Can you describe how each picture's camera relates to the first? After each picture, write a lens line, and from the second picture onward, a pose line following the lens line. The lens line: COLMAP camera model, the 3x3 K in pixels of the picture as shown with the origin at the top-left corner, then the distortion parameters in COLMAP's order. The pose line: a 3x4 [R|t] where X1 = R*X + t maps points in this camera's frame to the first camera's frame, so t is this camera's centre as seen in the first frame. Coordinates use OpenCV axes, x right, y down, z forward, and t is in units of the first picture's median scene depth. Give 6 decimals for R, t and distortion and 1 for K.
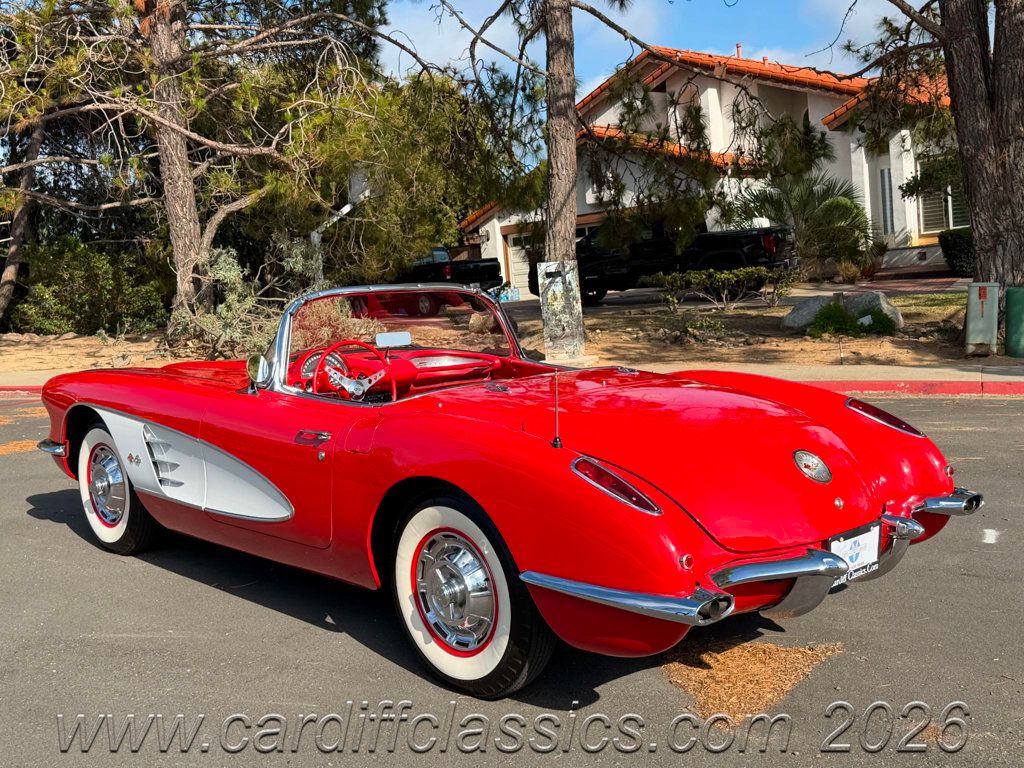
lens RADIAL K [[1116.1, 0, 522.1], [0, 1116.1, 382.6], [0, 0, 1]] dist [0.099508, 0.000000]
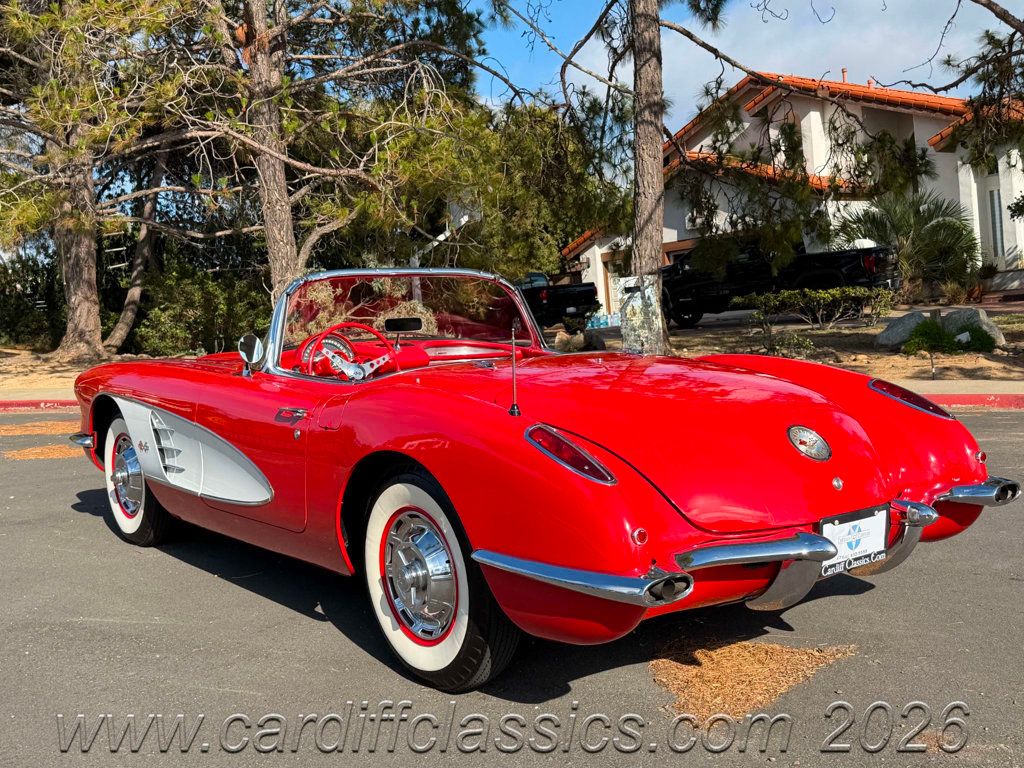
lens RADIAL K [[1093.3, 0, 528.5], [0, 1093.3, 385.3], [0, 0, 1]] dist [0.082058, 0.000000]
pose [[0.995190, 0.003682, -0.097895, 0.028864], [-0.006217, 0.999653, -0.025602, 0.012479], [0.097767, 0.026087, 0.994867, 0.024200]]
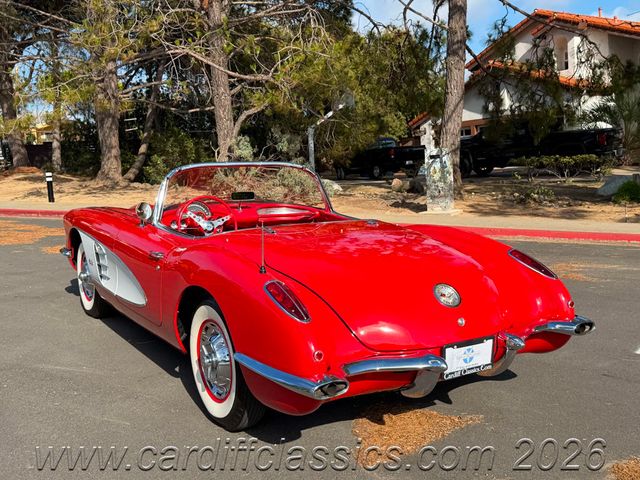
lens RADIAL K [[683.3, 0, 326.4], [0, 683.3, 234.7], [0, 0, 1]] dist [0.082058, 0.000000]
pose [[0.979640, 0.048707, -0.194764, 0.065628], [-0.044561, 0.998678, 0.025617, -0.004818], [0.195754, -0.016416, 0.980516, 0.023192]]
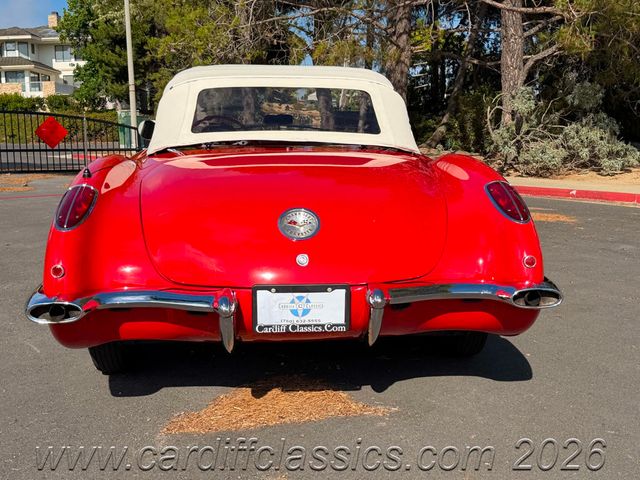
lens RADIAL K [[788.2, 0, 317.9], [0, 788.2, 245.9], [0, 0, 1]] dist [0.081467, 0.000000]
pose [[0.766884, 0.129319, -0.628622, 0.176349], [-0.092820, 0.991539, 0.090744, 0.006500], [0.635039, -0.011241, 0.772399, 0.106345]]
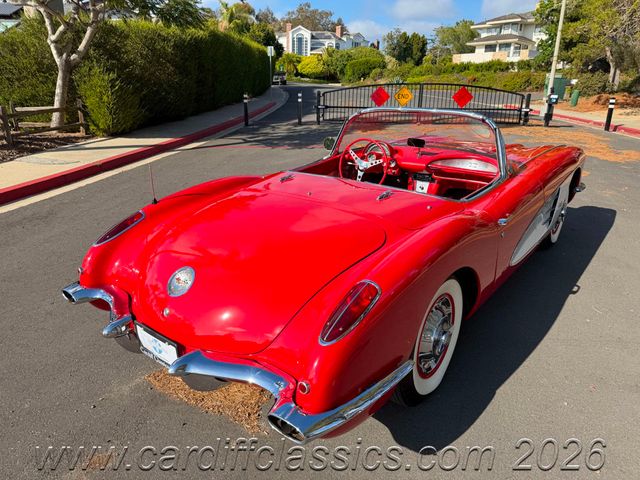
lens RADIAL K [[463.9, 0, 320.6], [0, 463.9, 243.0], [0, 0, 1]] dist [0.009247, -0.008816]
pose [[0.126370, 0.374484, -0.918582, 0.187206], [-0.114436, 0.925327, 0.361490, -0.047571], [0.985360, 0.059438, 0.159788, 0.271127]]
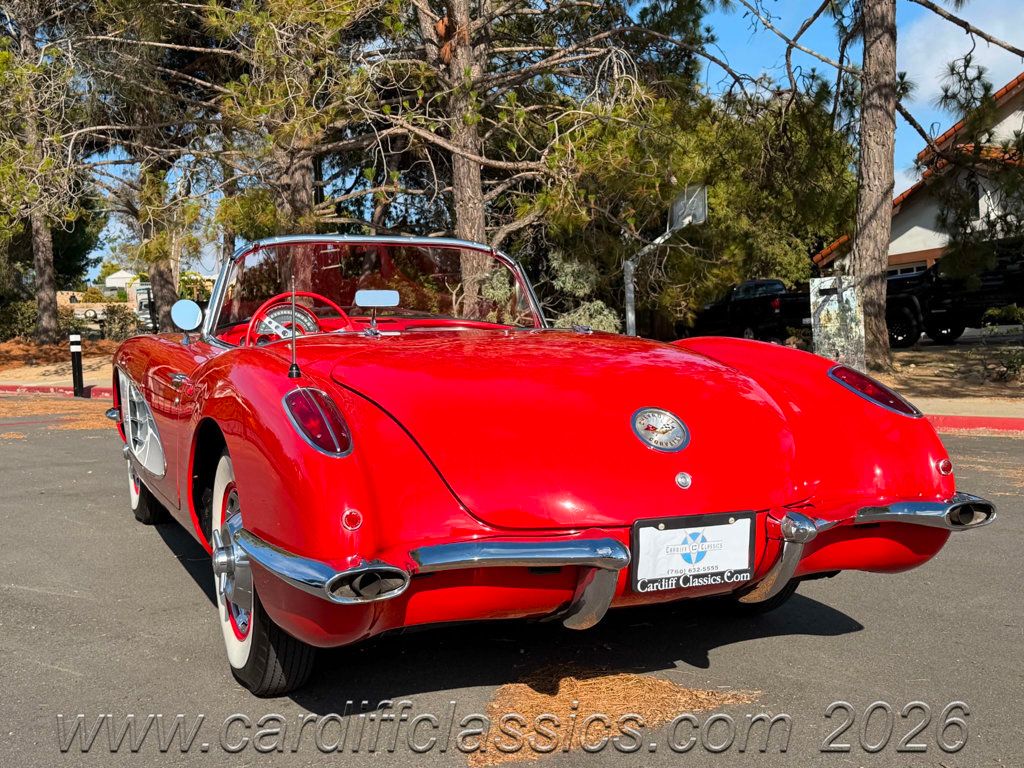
lens RADIAL K [[1149.8, 0, 502.9], [0, 1149.8, 383.5], [0, 0, 1]] dist [0.072424, 0.000000]
pose [[0.935318, 0.040045, -0.351534, 0.101430], [-0.055675, 0.997854, -0.034461, 0.018248], [0.349399, 0.051804, 0.935541, 0.064079]]
